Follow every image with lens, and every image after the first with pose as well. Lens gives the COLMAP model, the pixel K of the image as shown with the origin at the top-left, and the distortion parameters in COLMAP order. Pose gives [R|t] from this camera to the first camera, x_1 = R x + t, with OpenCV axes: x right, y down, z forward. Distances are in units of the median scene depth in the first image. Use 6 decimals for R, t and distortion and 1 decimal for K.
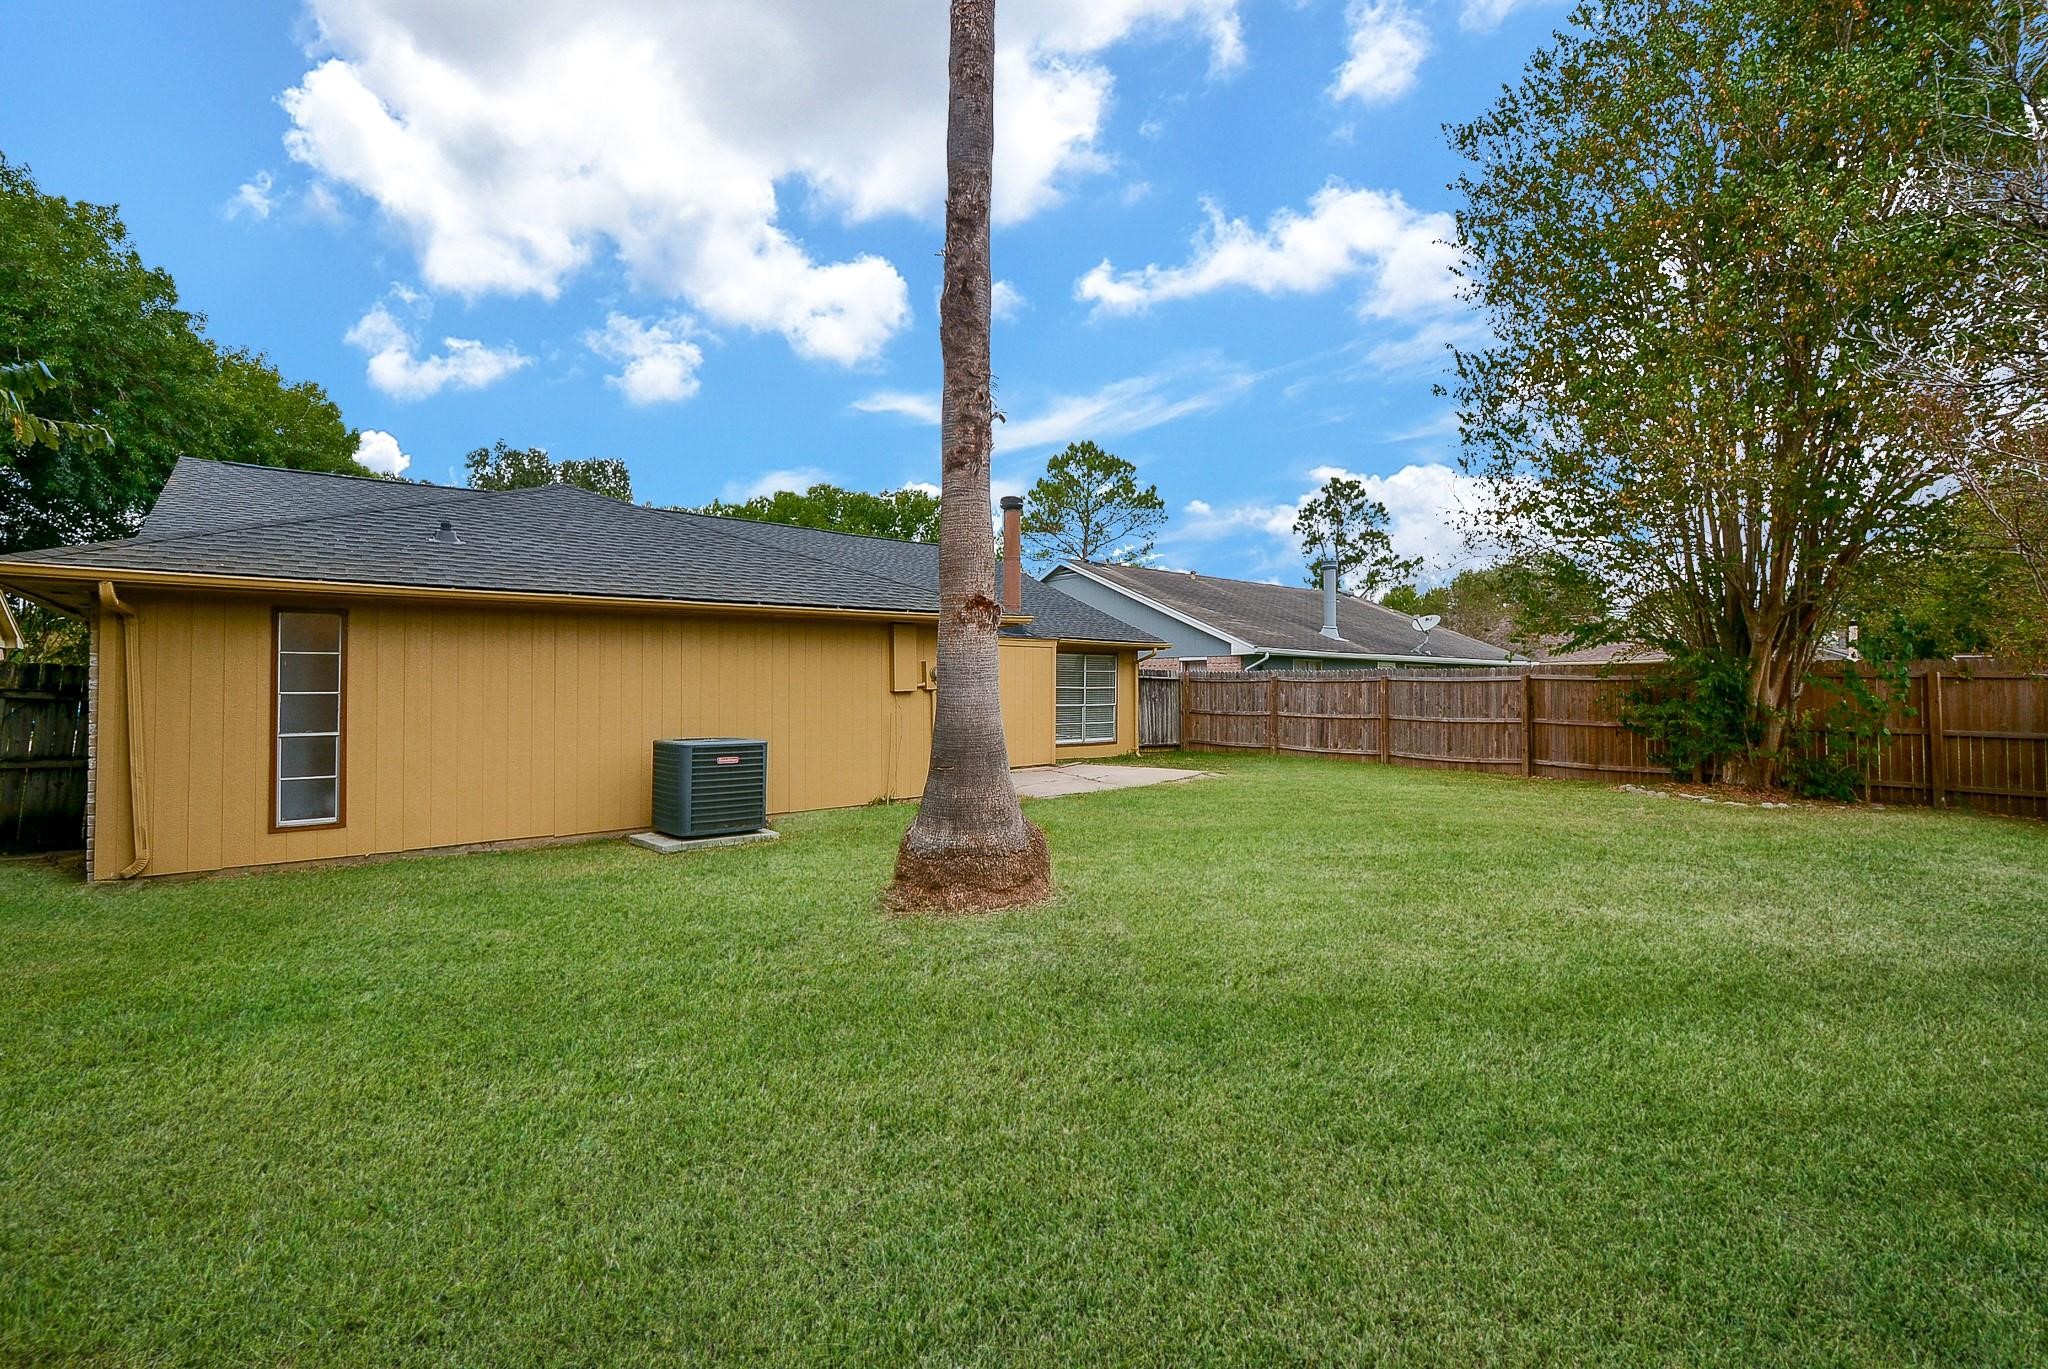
lens RADIAL K [[915.4, 0, 1033.7], [0, 915.4, 685.3], [0, 0, 1]] dist [0.007460, -0.006566]
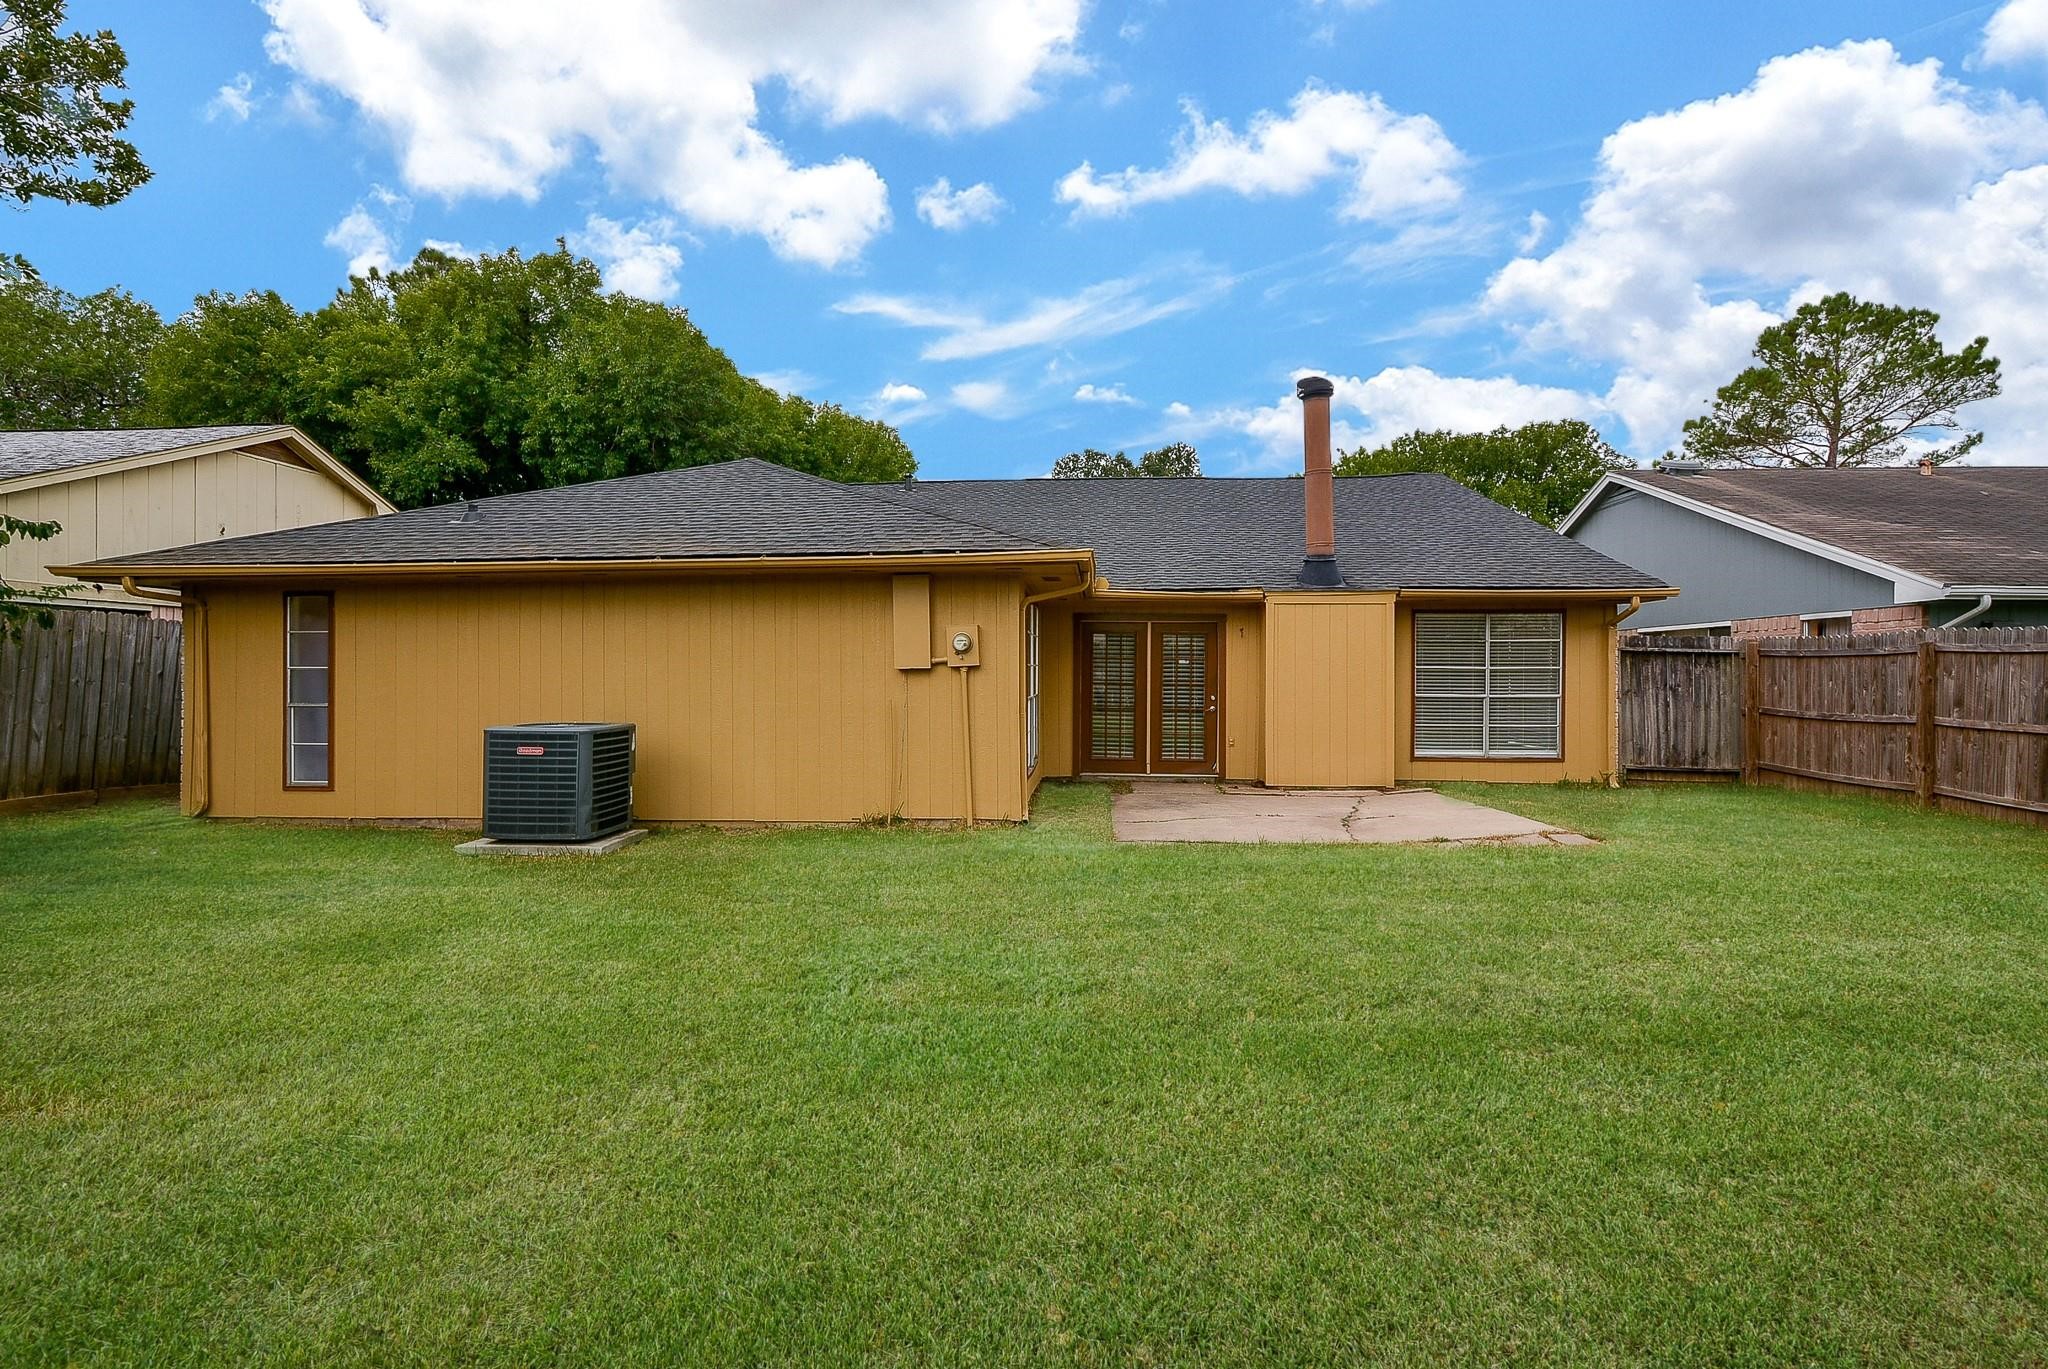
lens RADIAL K [[915.4, 0, 1018.5], [0, 915.4, 676.8], [0, 0, 1]] dist [0.007460, -0.006566]
pose [[0.718157, 0.003409, -0.695872, 0.245905], [0.000736, 0.999984, 0.005658, 0.004950], [0.695880, -0.004575, 0.718143, 0.318911]]
